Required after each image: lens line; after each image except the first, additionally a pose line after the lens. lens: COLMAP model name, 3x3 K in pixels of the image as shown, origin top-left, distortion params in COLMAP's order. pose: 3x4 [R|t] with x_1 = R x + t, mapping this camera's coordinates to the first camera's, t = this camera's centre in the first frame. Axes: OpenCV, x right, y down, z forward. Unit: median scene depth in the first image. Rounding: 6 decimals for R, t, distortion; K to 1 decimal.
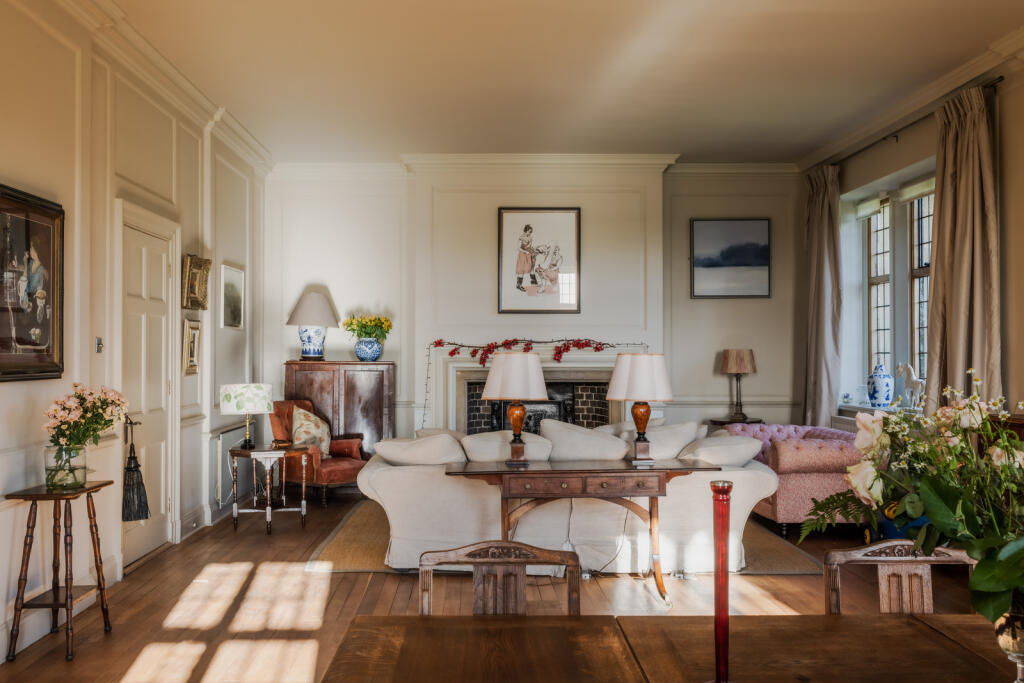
lens RADIAL K [[1042.6, 0, 512.2], [0, 1042.6, 335.1], [0, 0, 1]] dist [0.058728, -0.010939]
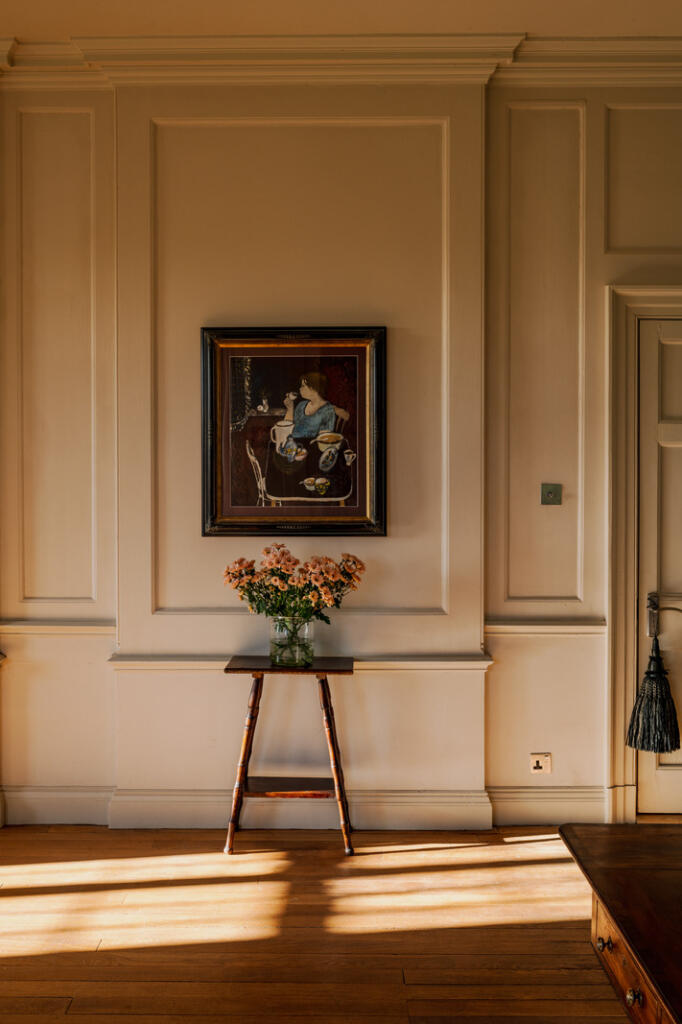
lens RADIAL K [[1042.6, 0, 341.0], [0, 1042.6, 508.2], [0, 0, 1]] dist [0.058728, -0.010939]
pose [[-0.042856, 0.008331, -0.999047, 0.280406], [0.018269, 0.999805, 0.007554, 0.008661], [0.998914, -0.017928, -0.043000, 0.716380]]
